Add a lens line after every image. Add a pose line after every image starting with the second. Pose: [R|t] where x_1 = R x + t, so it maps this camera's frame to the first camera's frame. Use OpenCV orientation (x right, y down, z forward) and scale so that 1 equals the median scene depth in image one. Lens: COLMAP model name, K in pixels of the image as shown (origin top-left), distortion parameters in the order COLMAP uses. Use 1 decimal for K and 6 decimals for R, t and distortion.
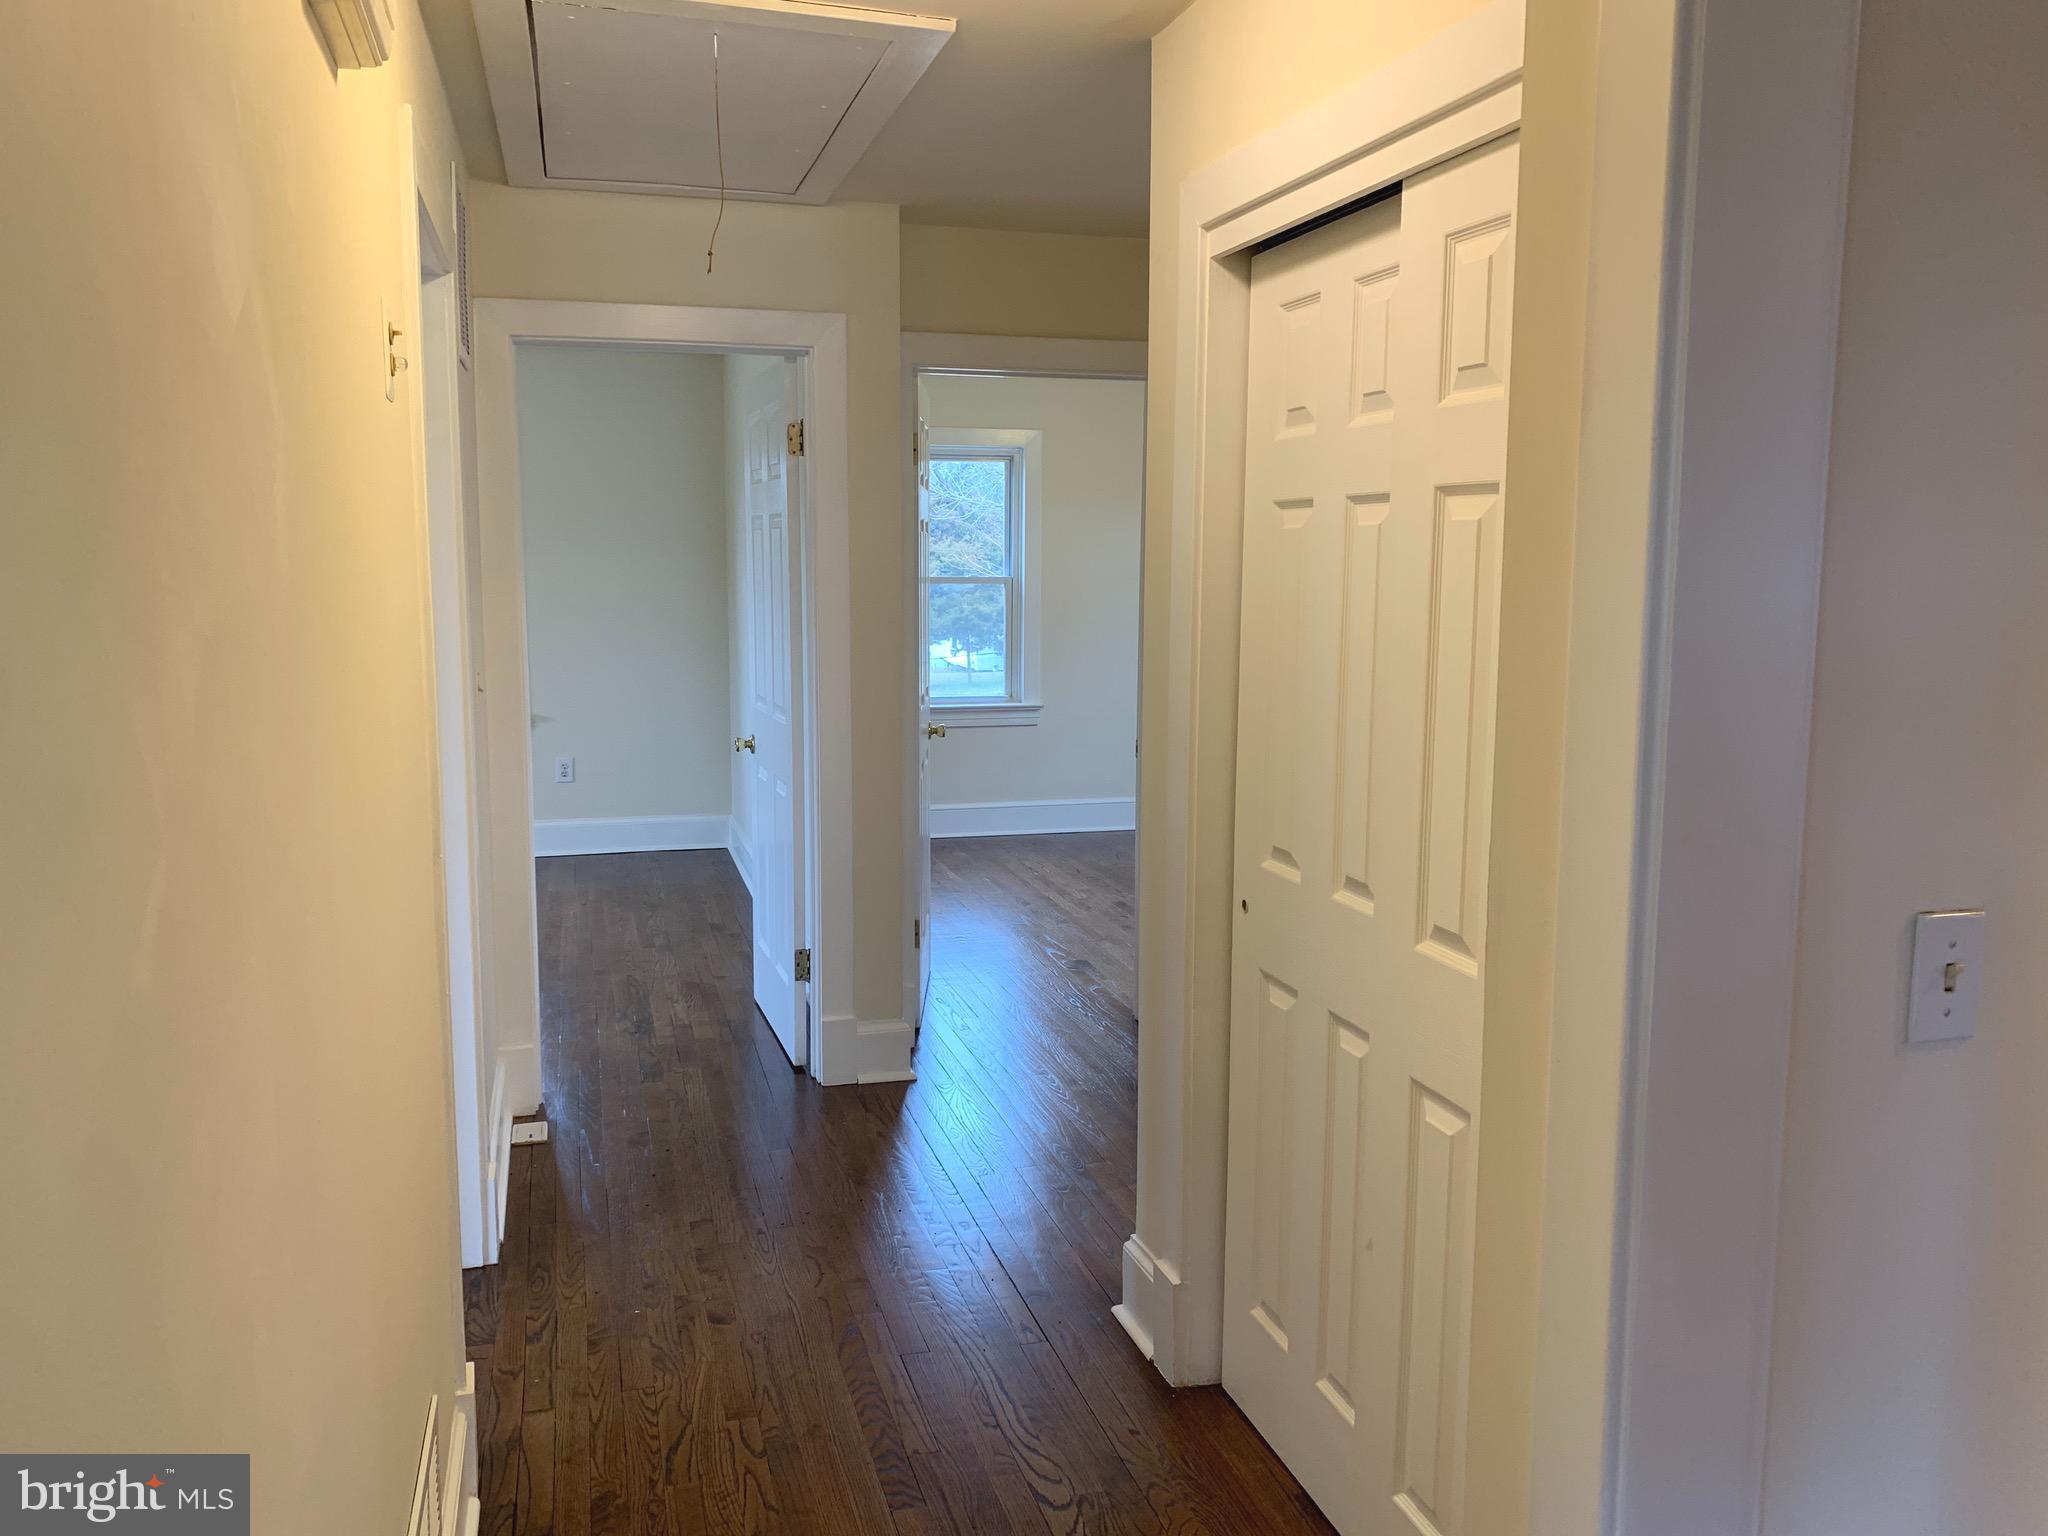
lens RADIAL K [[1572.0, 0, 1024.0], [0, 1572.0, 768.0], [0, 0, 1]] dist [0.002451, -0.003032]
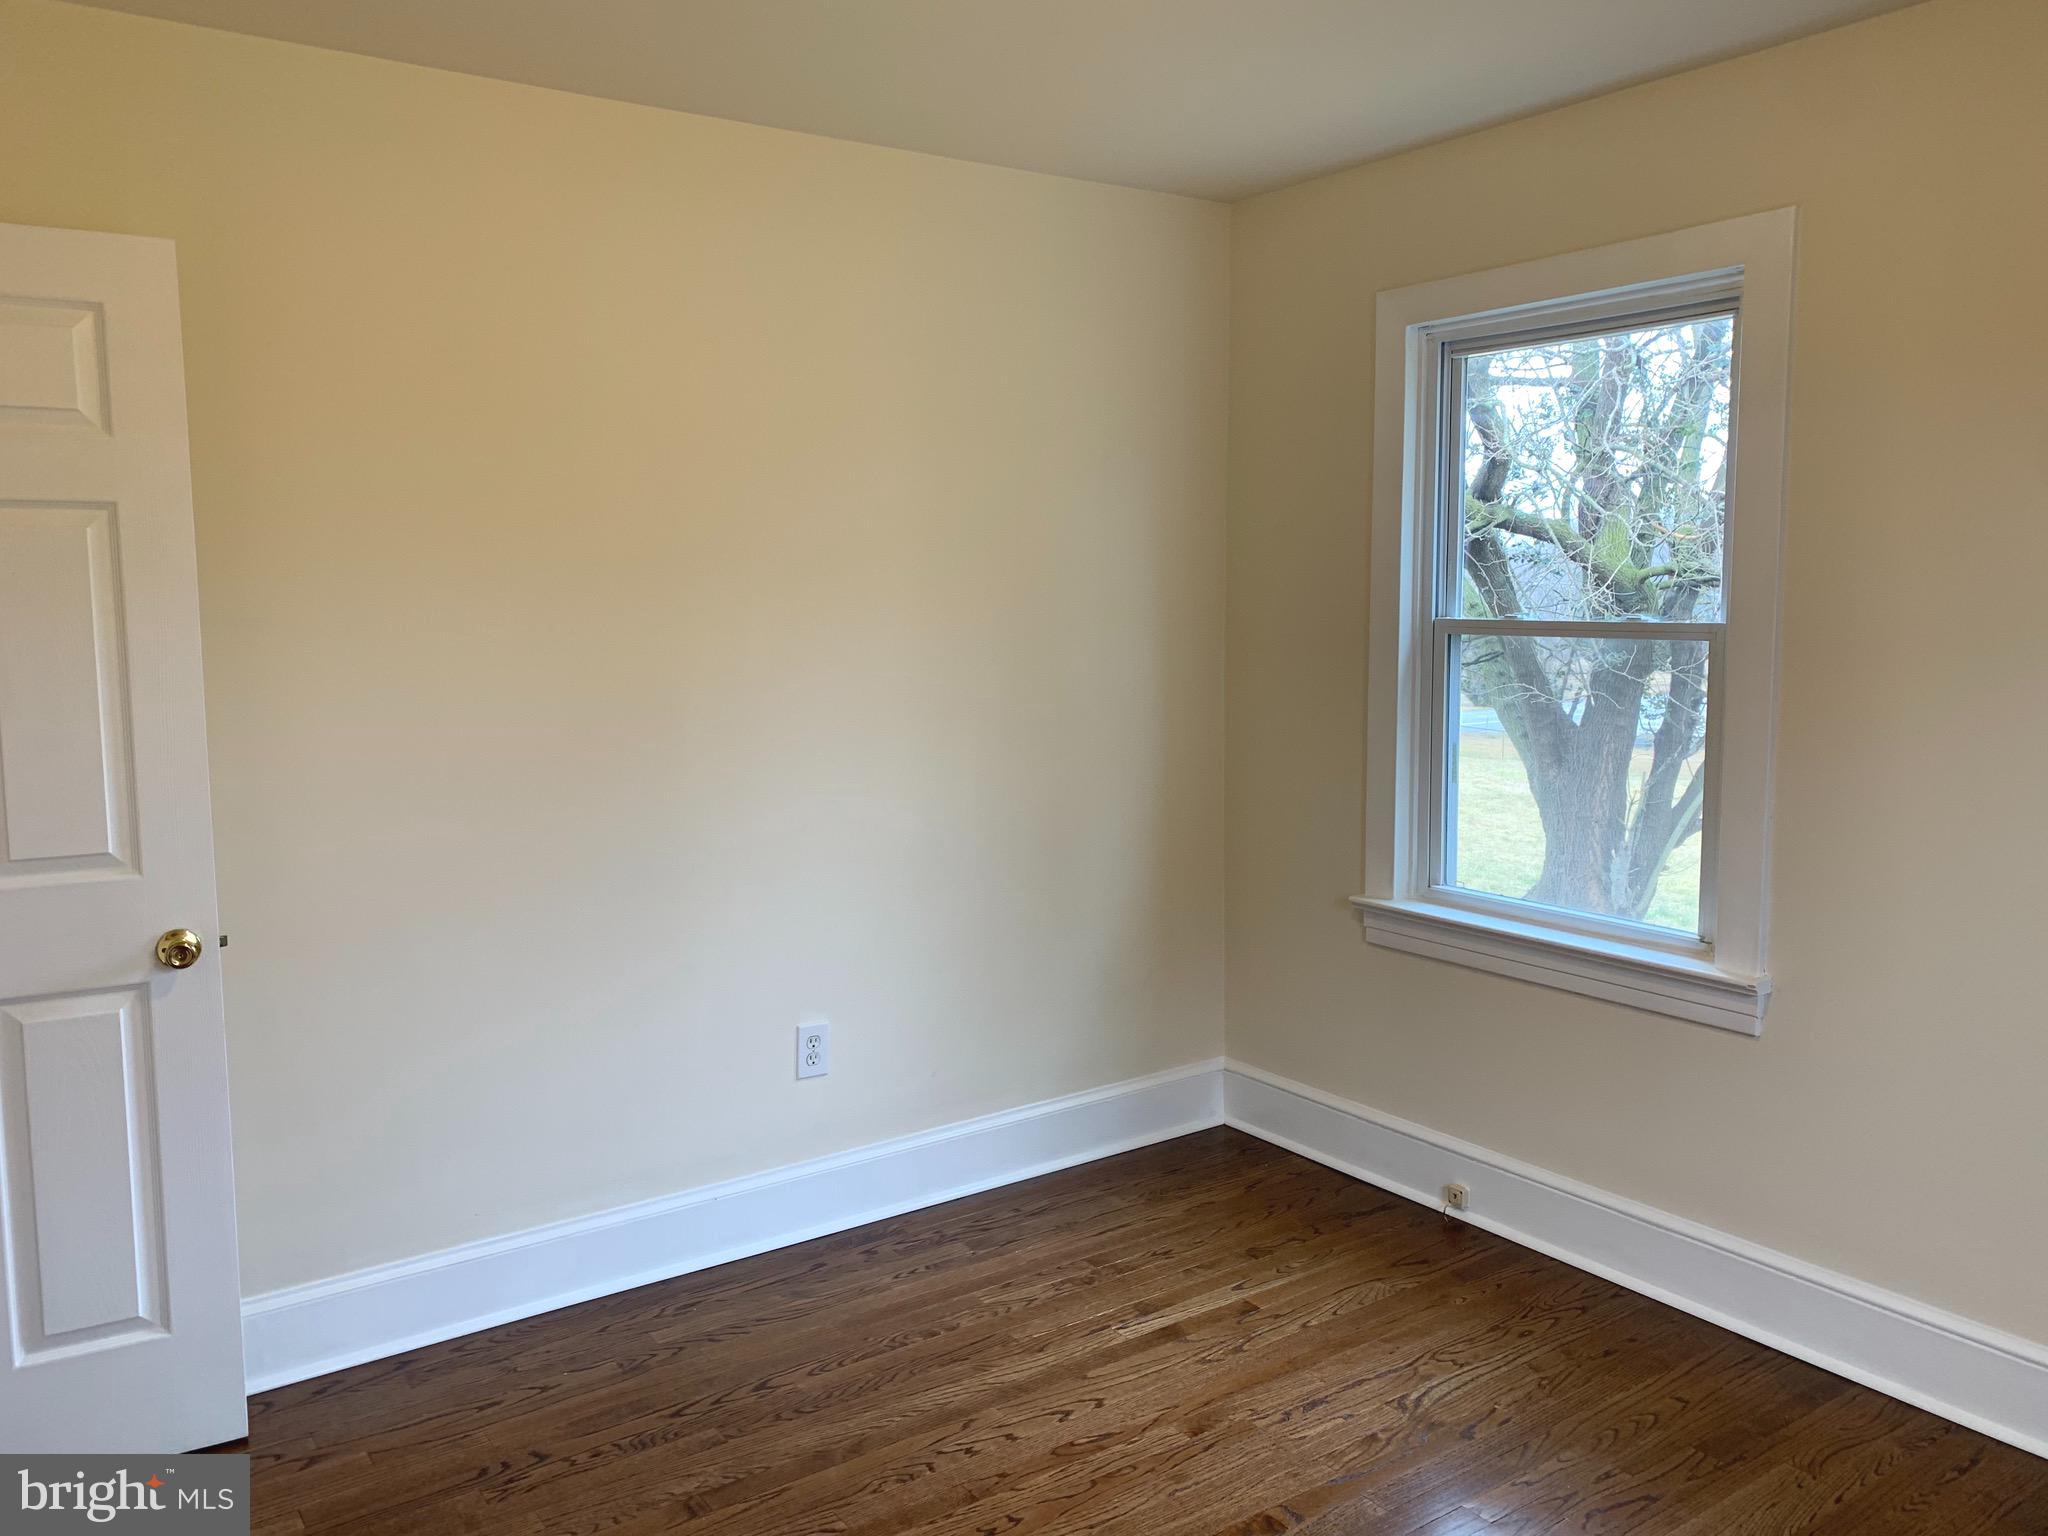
lens RADIAL K [[1572.0, 0, 1024.0], [0, 1572.0, 768.0], [0, 0, 1]] dist [0.002451, -0.003032]
pose [[0.326122, 0.098369, -0.940196, 0.276364], [-0.128256, 0.989979, 0.059090, -0.085320], [0.936587, 0.101315, 0.335471, 0.697713]]
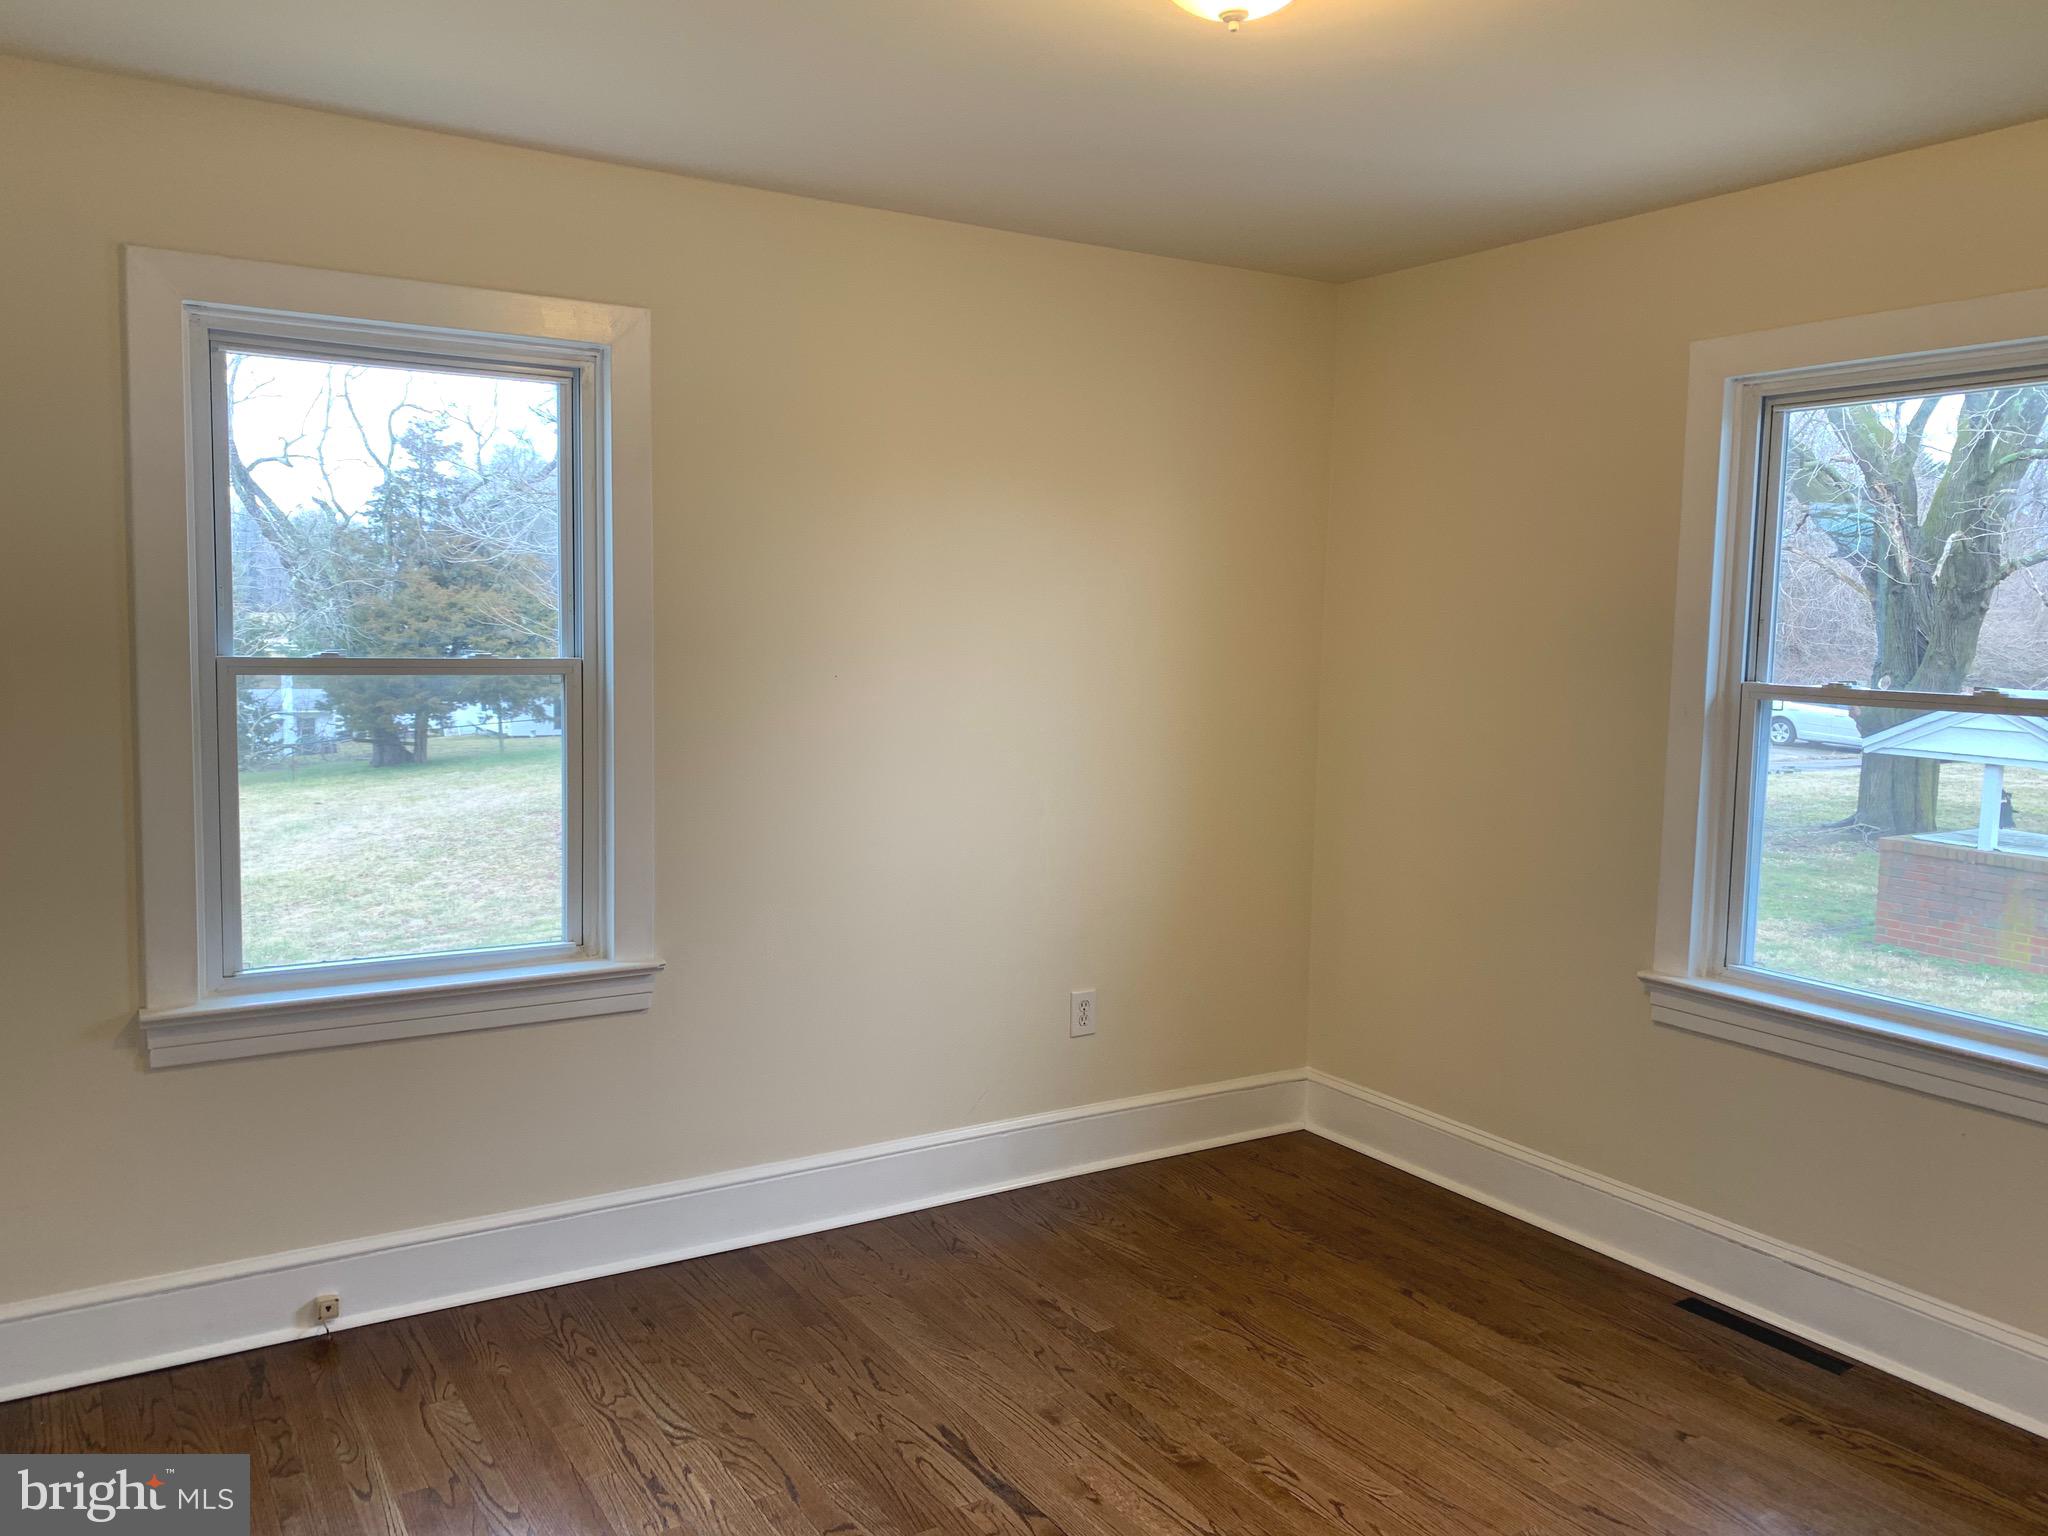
lens RADIAL K [[1572.0, 0, 1024.0], [0, 1572.0, 768.0], [0, 0, 1]] dist [0.002451, -0.003032]
pose [[0.959721, -0.013973, 0.280606, -0.011672], [0.023914, 0.999201, -0.032036, -0.074210], [-0.279934, 0.037456, 0.959288, 0.550893]]
